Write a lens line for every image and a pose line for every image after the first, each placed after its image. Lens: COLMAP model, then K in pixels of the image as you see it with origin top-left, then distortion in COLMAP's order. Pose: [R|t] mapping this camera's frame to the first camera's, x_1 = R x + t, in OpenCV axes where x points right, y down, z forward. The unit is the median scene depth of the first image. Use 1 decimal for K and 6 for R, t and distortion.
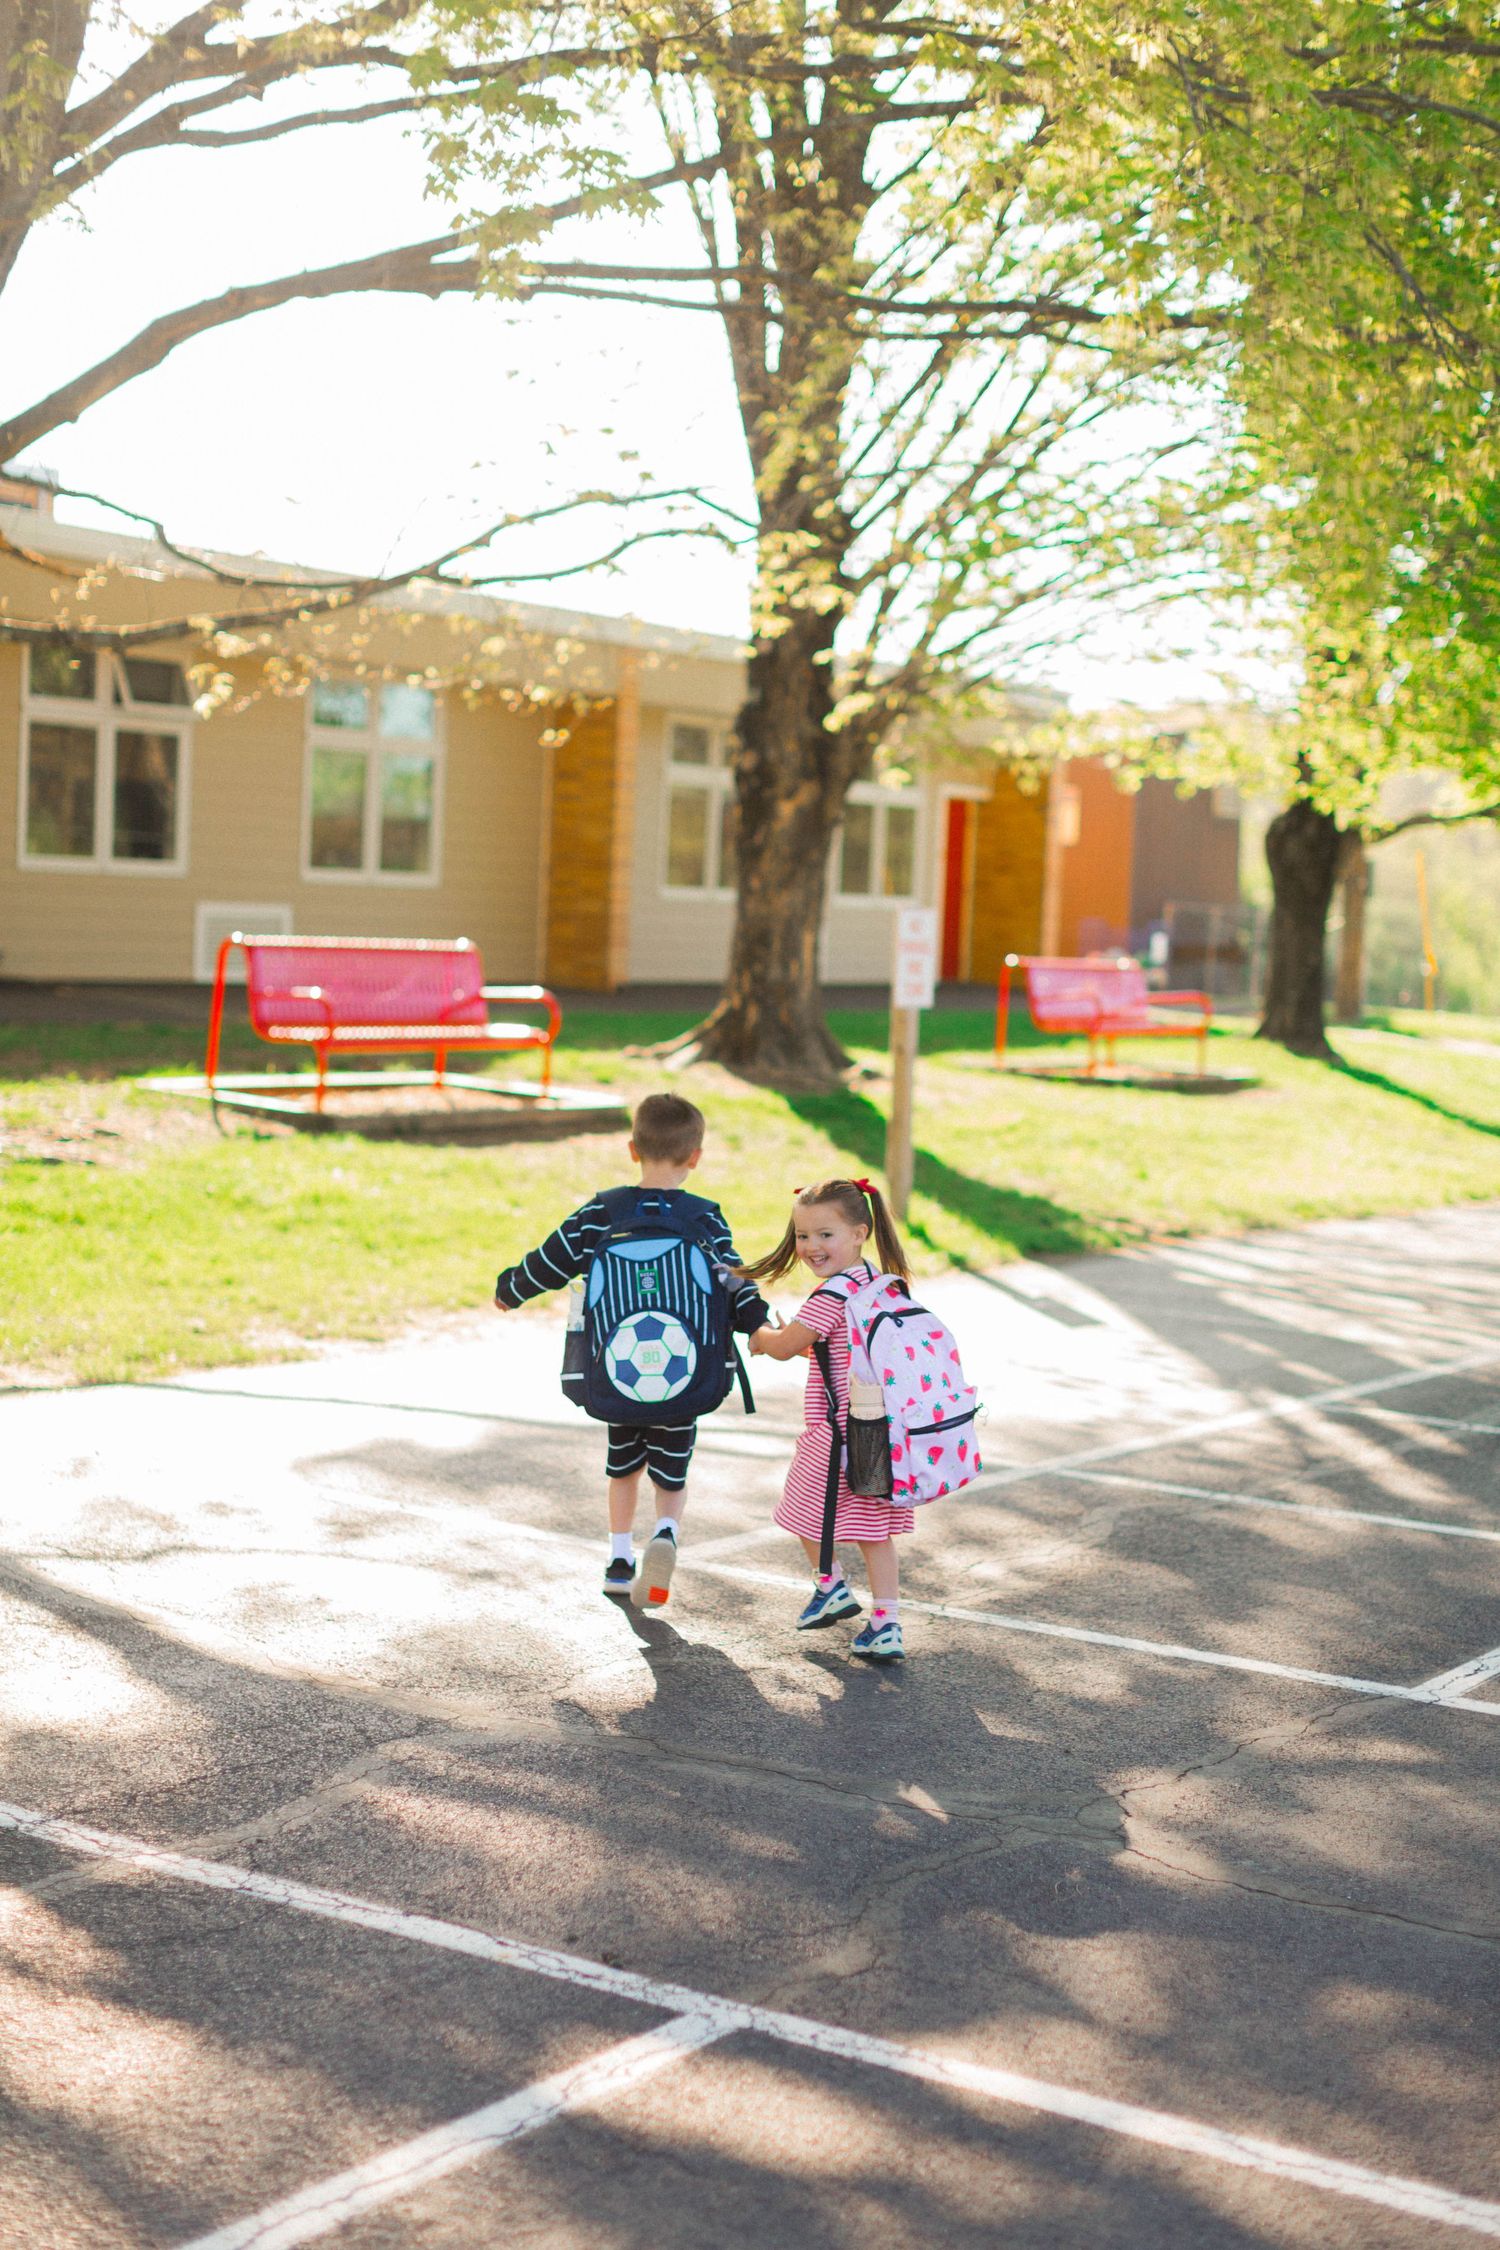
lens RADIAL K [[3112.1, 0, 750.0], [0, 3112.1, 1125.0], [0, 0, 1]] dist [0.017946, 0.008399]
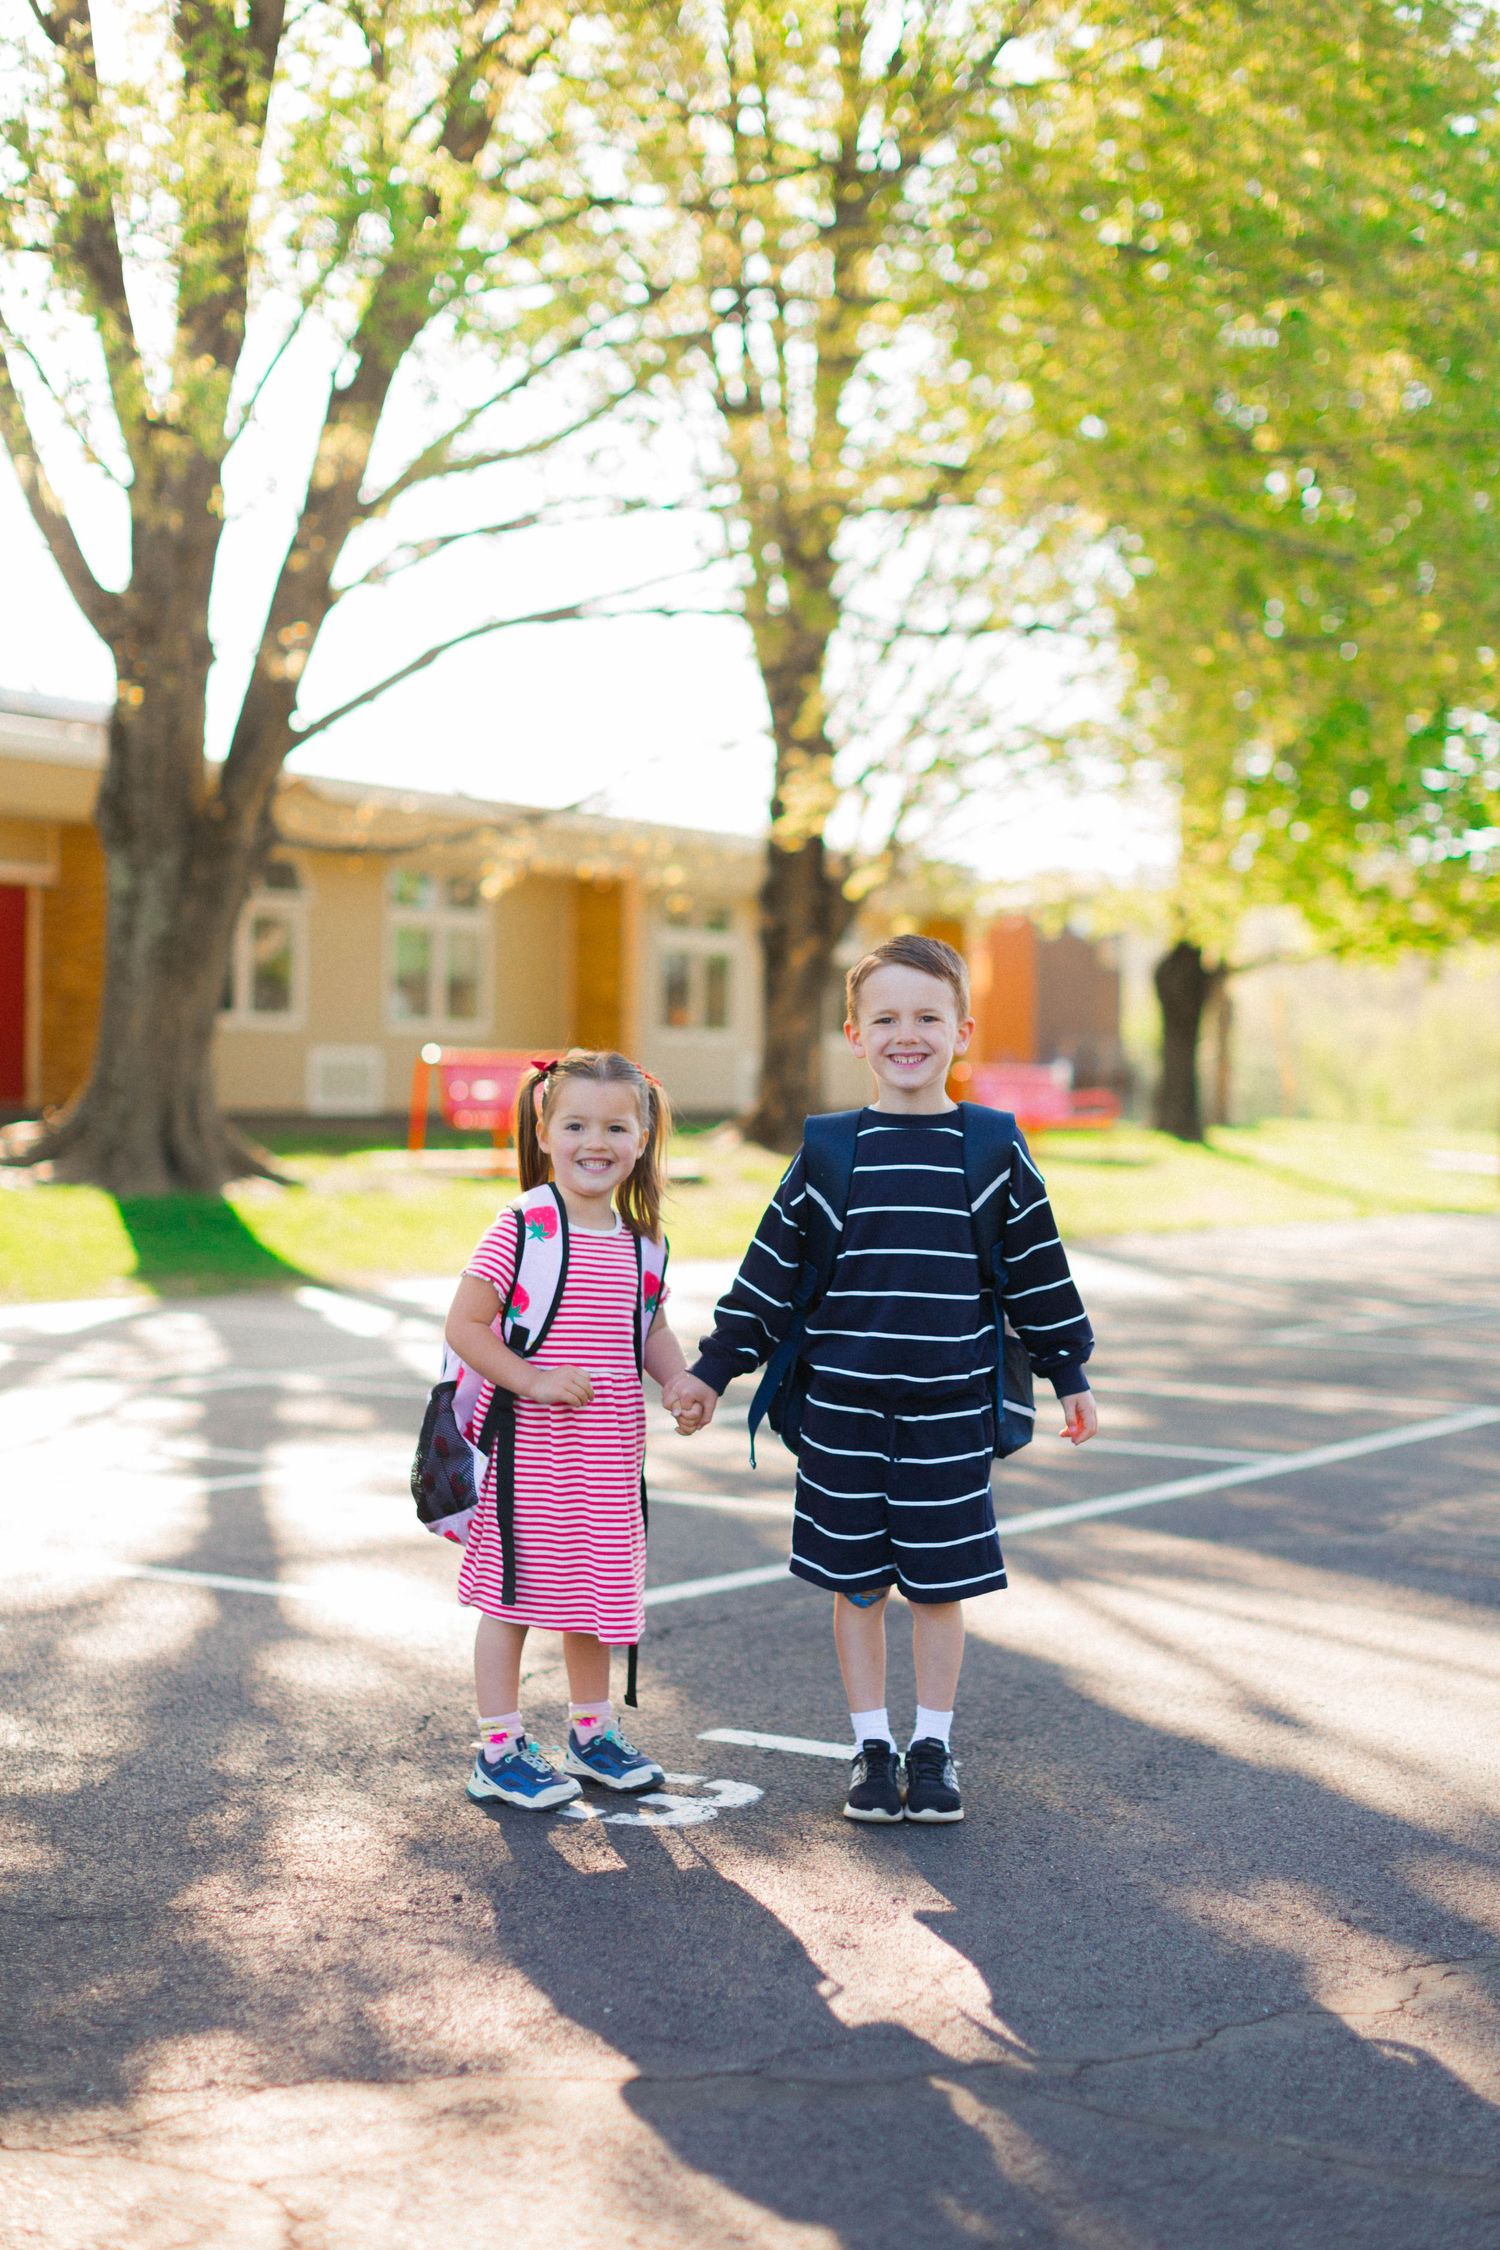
lens RADIAL K [[3301.8, 0, 750.0], [0, 3301.8, 1125.0], [0, 0, 1]] dist [-0.006811, -0.002635]
pose [[0.998140, -0.033106, 0.051196, -0.070886], [0.036185, 0.997516, -0.060437, 0.045704], [-0.049068, 0.062177, 0.996858, -0.340106]]
